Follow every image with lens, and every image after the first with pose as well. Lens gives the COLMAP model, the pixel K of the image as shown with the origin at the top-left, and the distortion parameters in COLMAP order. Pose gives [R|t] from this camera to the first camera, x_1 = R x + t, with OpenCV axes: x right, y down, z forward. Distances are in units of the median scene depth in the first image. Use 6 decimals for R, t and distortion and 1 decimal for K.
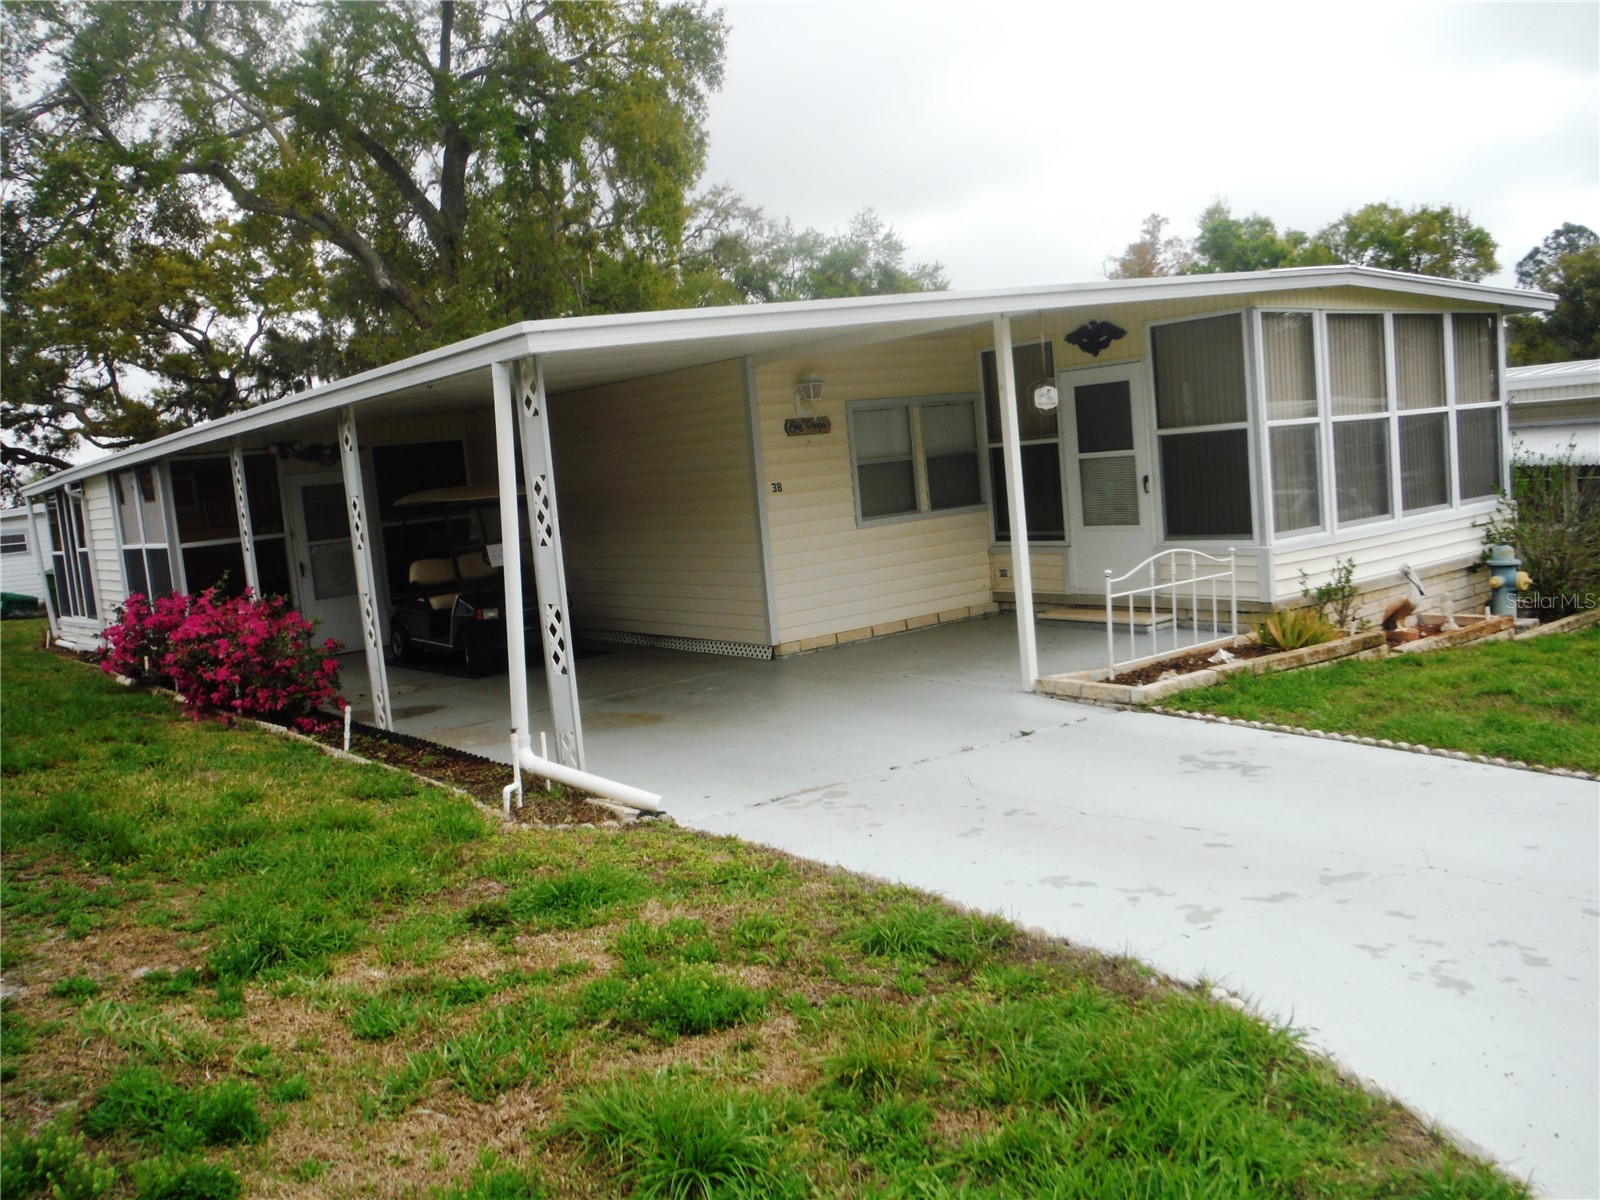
lens RADIAL K [[1345.0, 0, 789.7], [0, 1345.0, 601.4], [0, 0, 1]] dist [-0.073477, 0.034771]
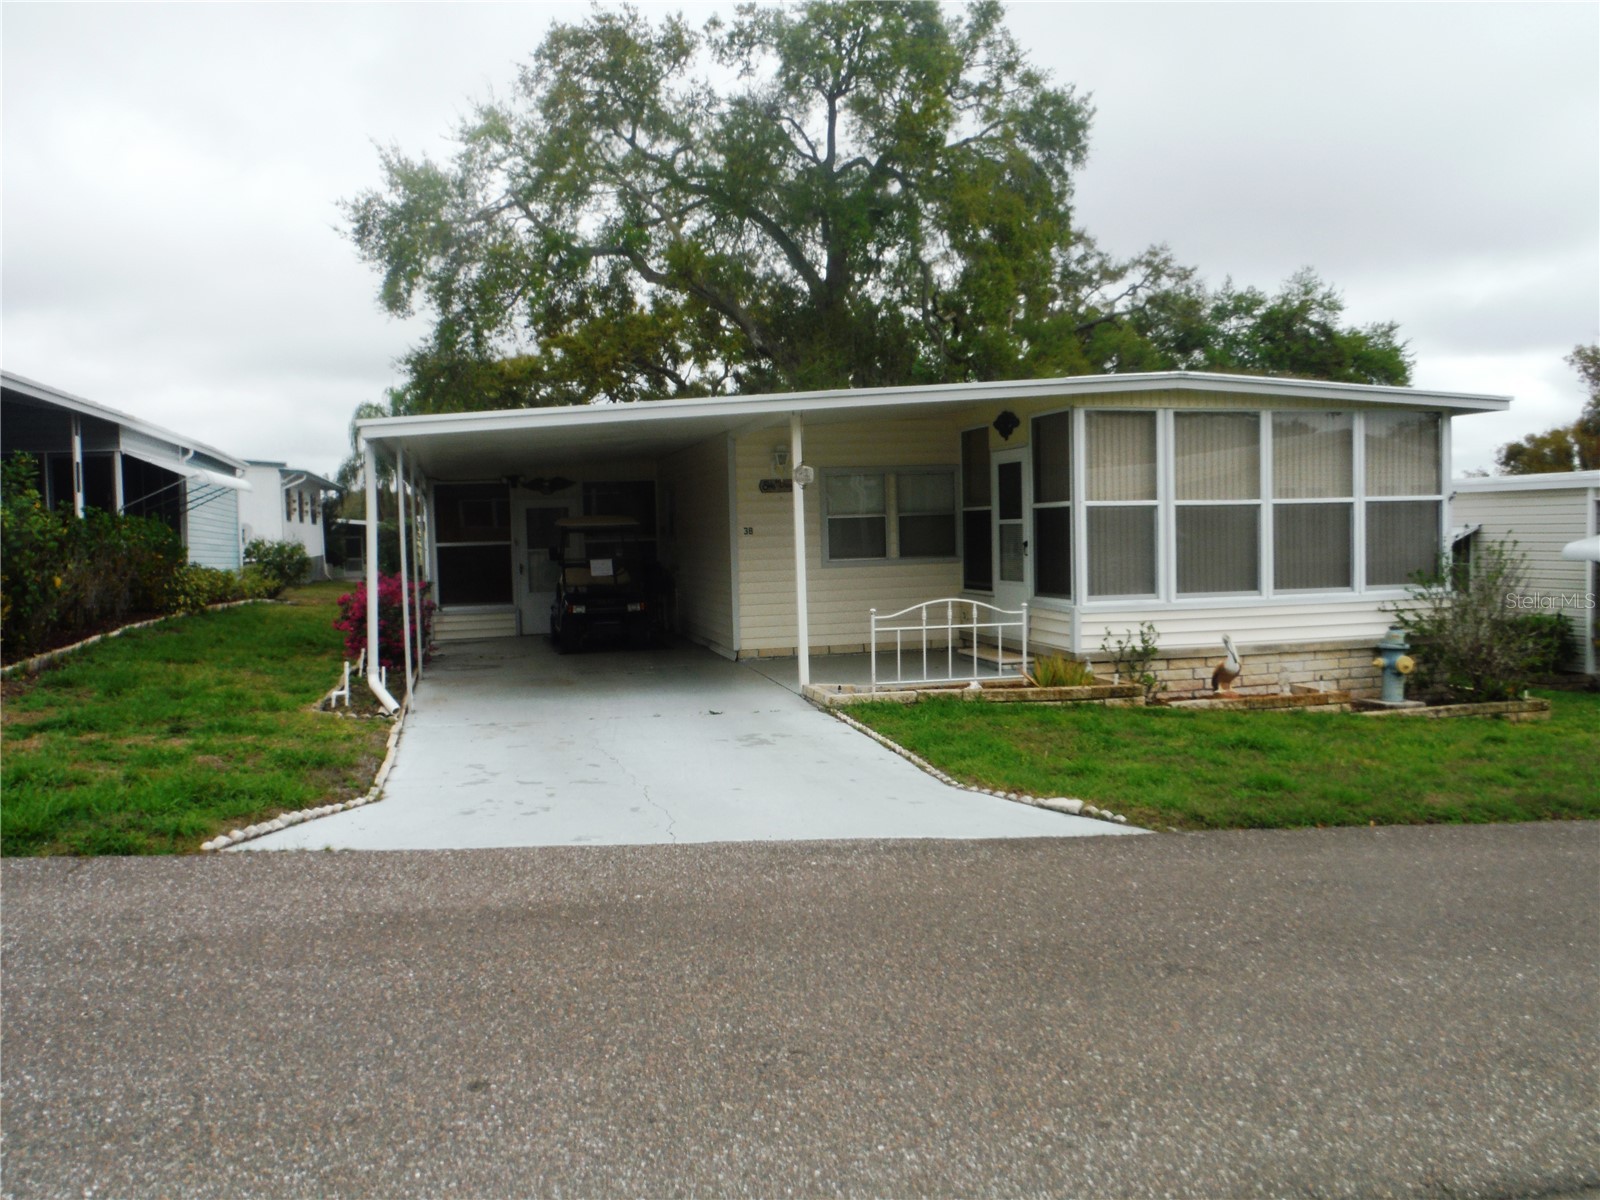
lens RADIAL K [[1345.0, 0, 802.7], [0, 1345.0, 606.0], [0, 0, 1]] dist [-0.073477, 0.034771]
pose [[0.914114, 0.088009, -0.395791, 0.529909], [-0.097745, 0.995201, -0.004456, -0.010408], [0.393499, 0.042760, 0.918330, -0.171826]]
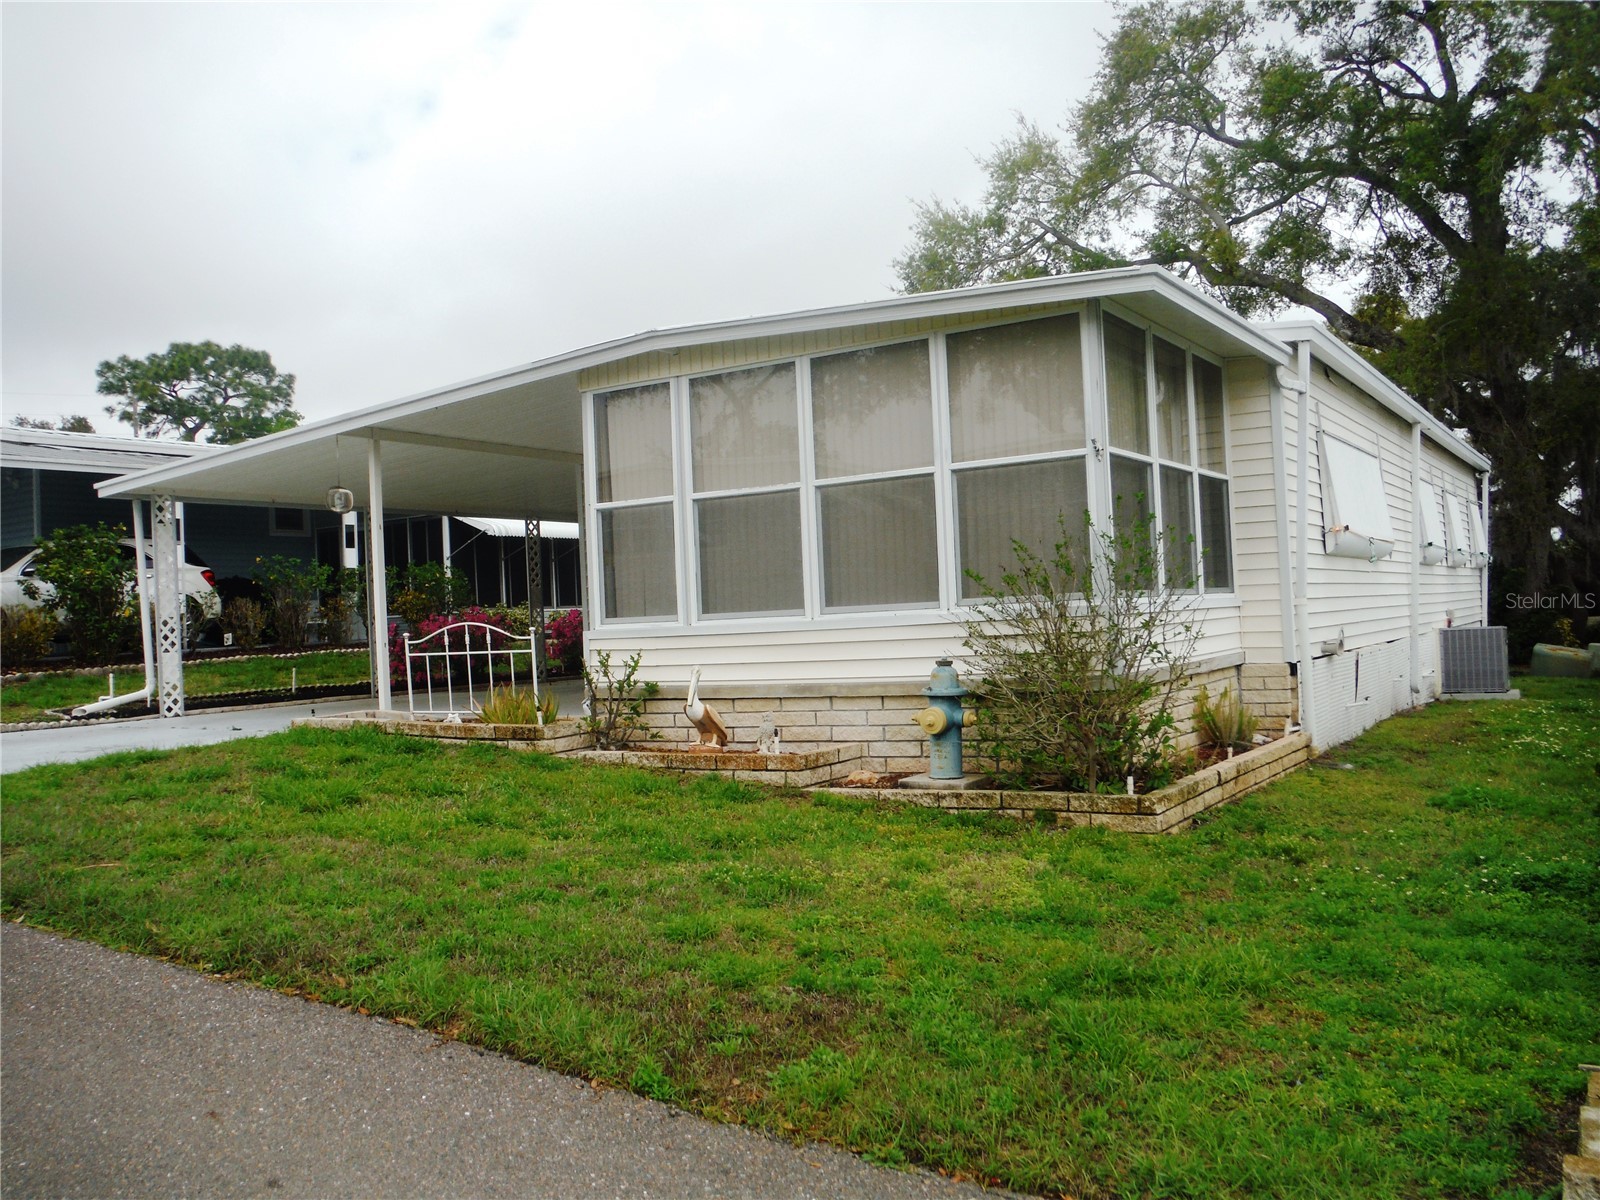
lens RADIAL K [[1345.0, 0, 801.2], [0, 1345.0, 605.7], [0, 0, 1]] dist [-0.073477, 0.034771]
pose [[0.355662, 0.059456, -0.932721, 1.165966], [-0.079414, 0.996288, 0.033226, -0.091351], [0.931234, 0.062254, 0.359064, 0.686162]]
